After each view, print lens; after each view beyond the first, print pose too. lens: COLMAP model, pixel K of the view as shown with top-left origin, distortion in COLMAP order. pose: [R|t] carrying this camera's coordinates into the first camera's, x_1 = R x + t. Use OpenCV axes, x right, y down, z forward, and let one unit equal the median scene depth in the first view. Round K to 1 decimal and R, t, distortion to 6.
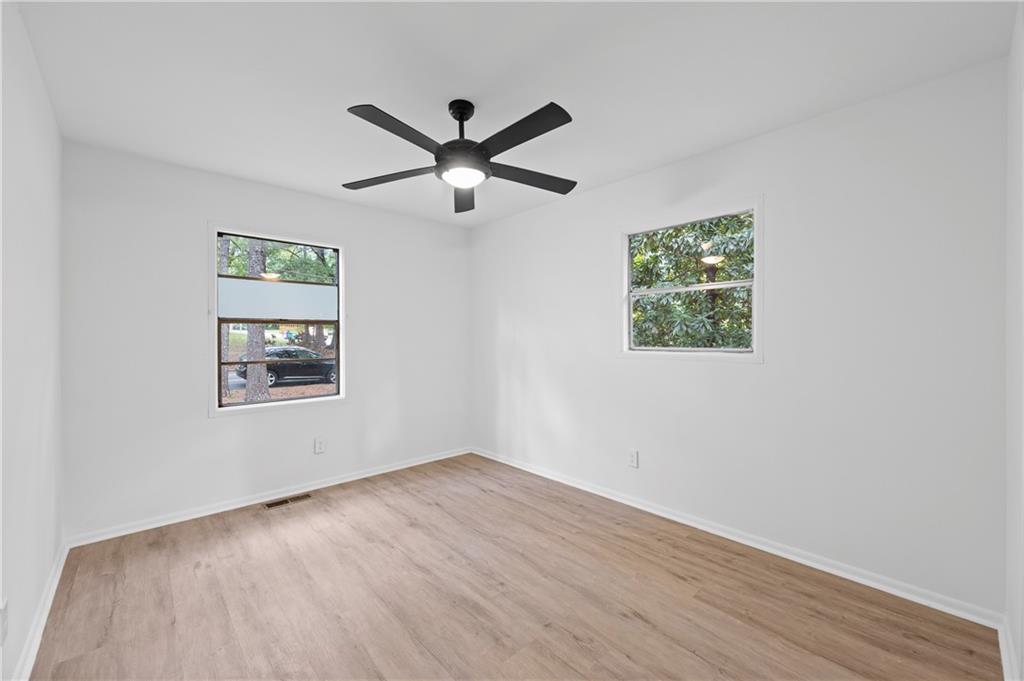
lens RADIAL K [[420.4, 0, 513.4], [0, 420.4, 339.9], [0, 0, 1]] dist [-0.000090, 0.000608]
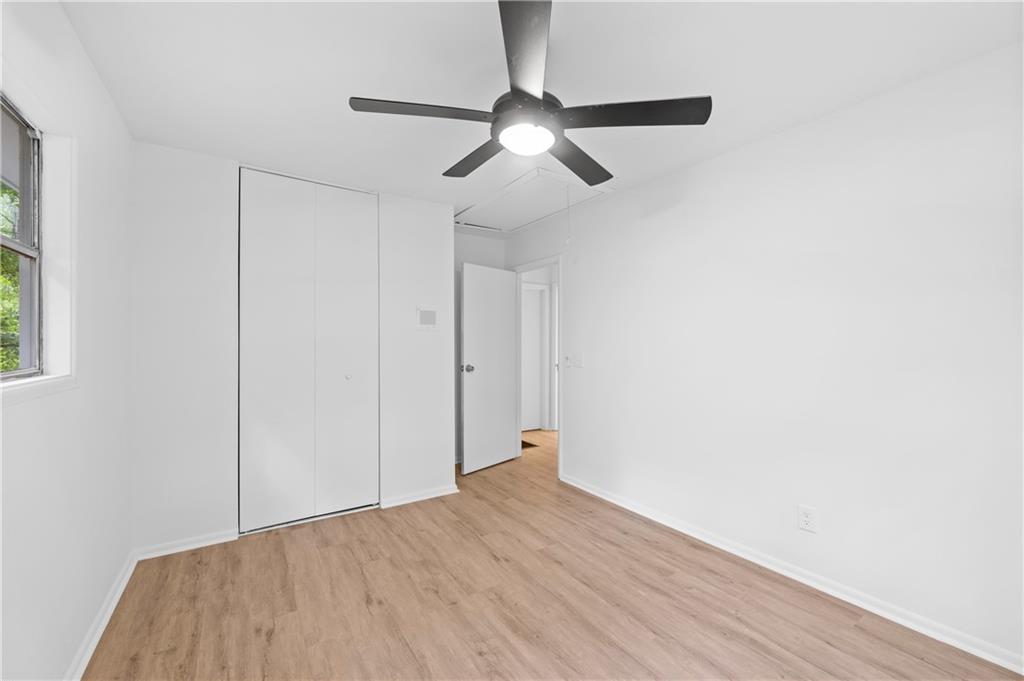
lens RADIAL K [[420.4, 0, 511.7], [0, 420.4, 341.8], [0, 0, 1]] dist [-0.000090, 0.000608]
pose [[-0.988085, 0.001726, 0.153898, -0.234503], [0.002304, 0.999991, 0.003583, -0.020166], [-0.153891, 0.003895, -0.988080, 1.989045]]
